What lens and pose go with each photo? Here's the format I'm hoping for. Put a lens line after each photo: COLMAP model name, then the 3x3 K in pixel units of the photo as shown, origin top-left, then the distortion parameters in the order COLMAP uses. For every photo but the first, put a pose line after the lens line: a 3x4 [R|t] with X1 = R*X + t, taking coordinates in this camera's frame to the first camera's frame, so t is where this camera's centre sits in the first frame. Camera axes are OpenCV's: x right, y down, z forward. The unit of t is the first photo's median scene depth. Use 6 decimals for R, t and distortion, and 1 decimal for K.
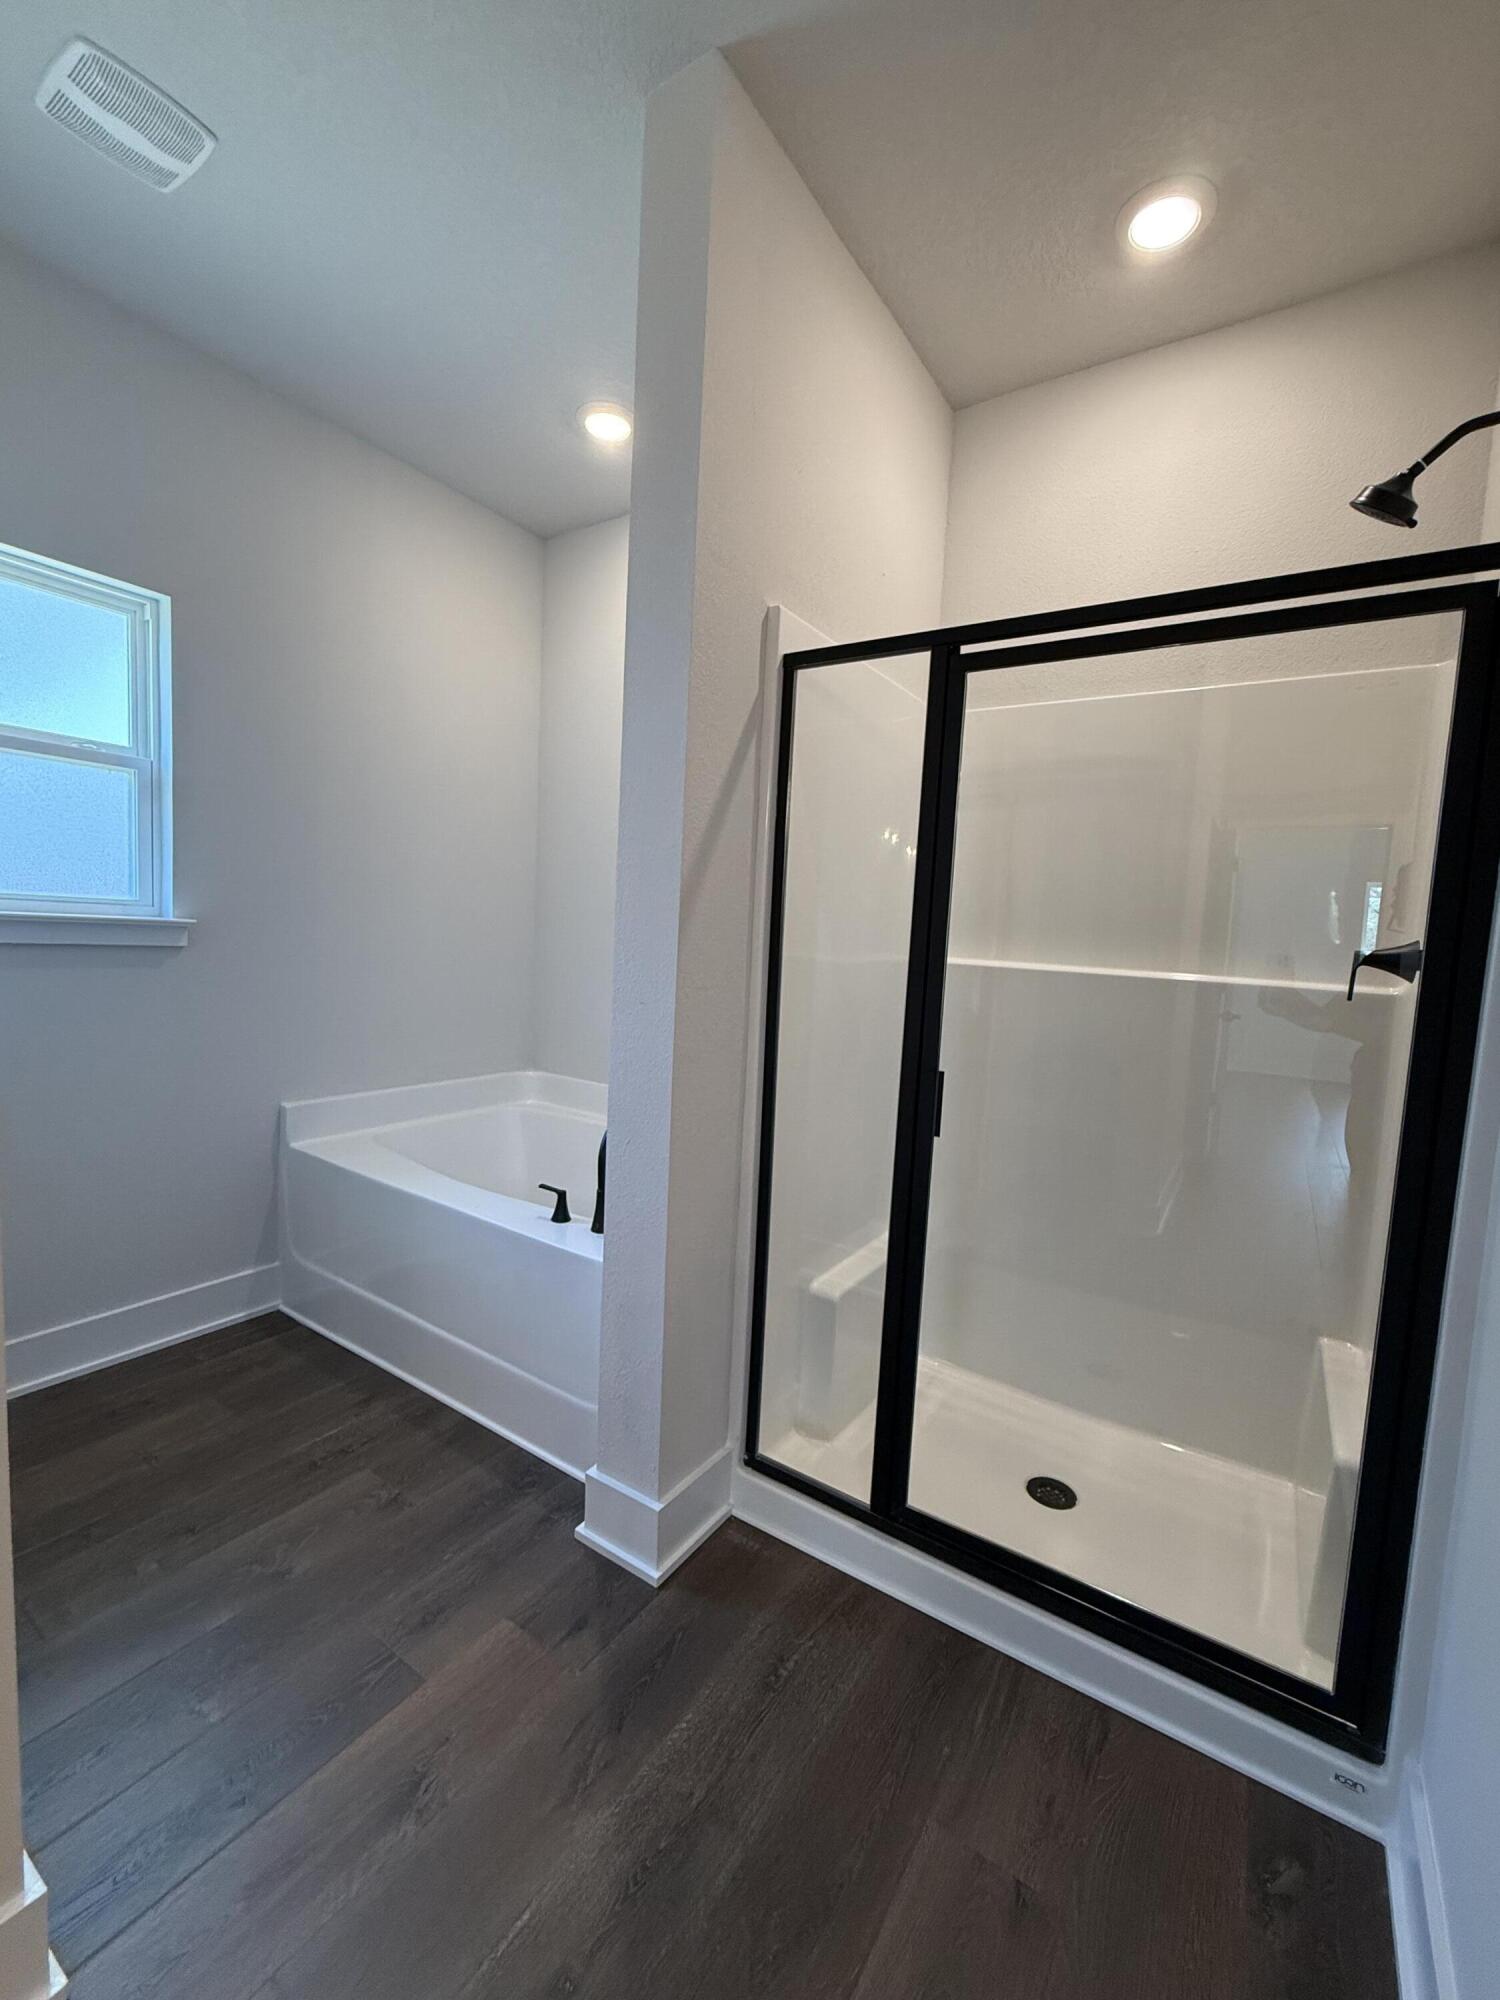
lens RADIAL K [[812.8, 0, 745.2], [0, 812.8, 994.8], [0, 0, 1]] dist [-0.001394, -0.000018]
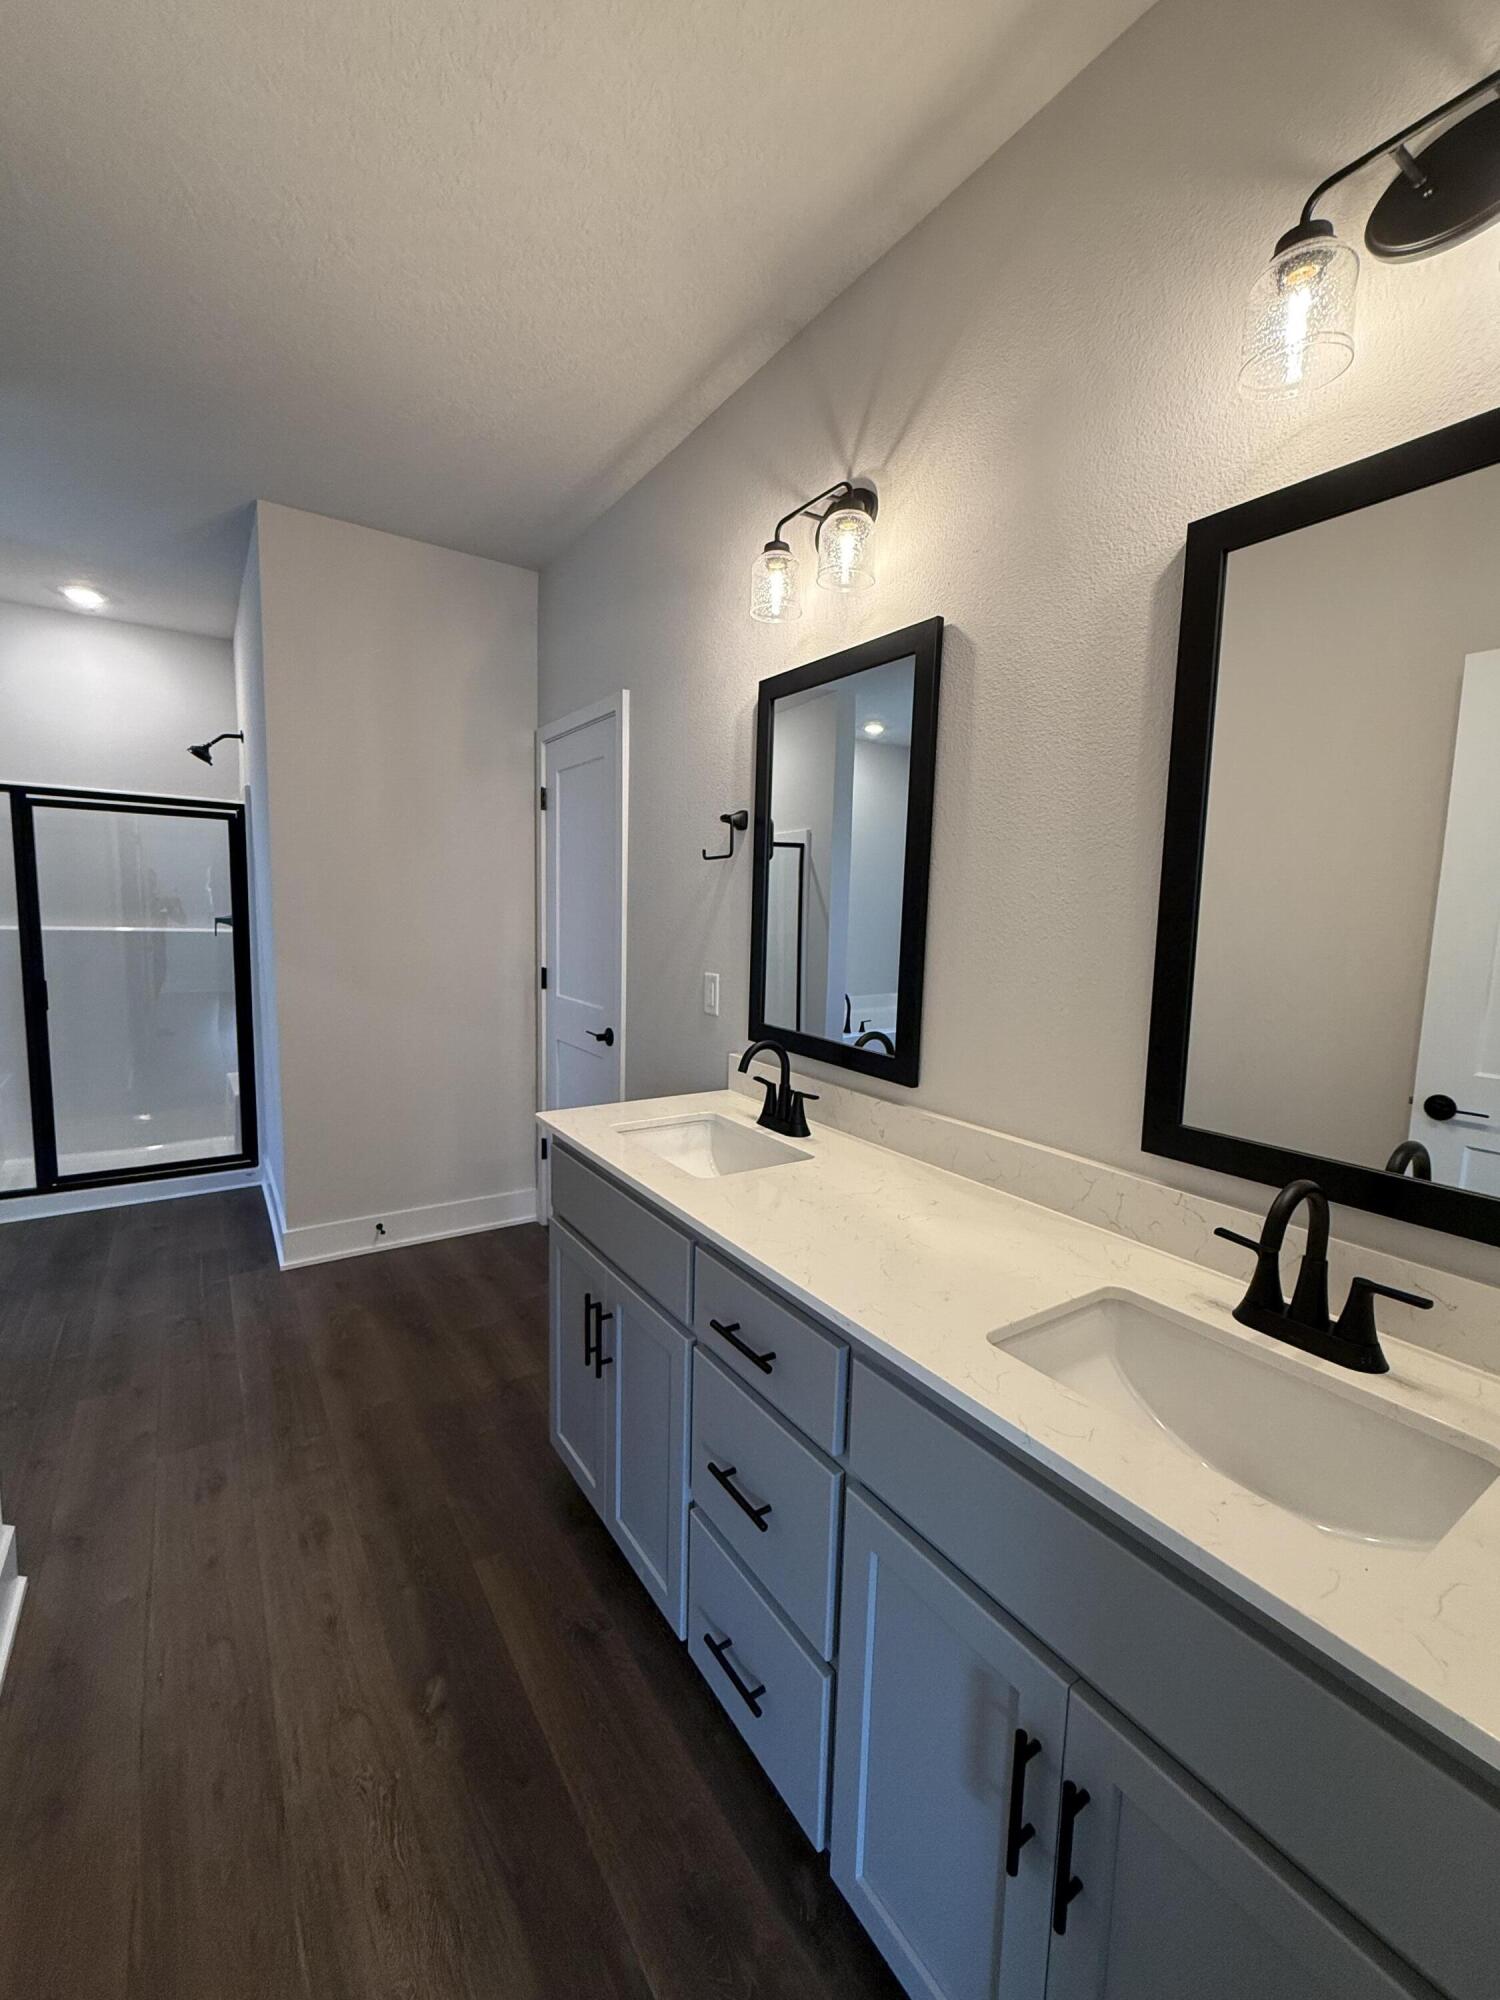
lens RADIAL K [[812.8, 0, 738.1], [0, 812.8, 998.0], [0, 0, 1]] dist [-0.001394, -0.000018]
pose [[0.373427, -0.141117, 0.916863, -1.380730], [0.072614, 0.989776, 0.122764, 0.011355], [-0.924813, 0.020733, 0.379857, -2.018002]]
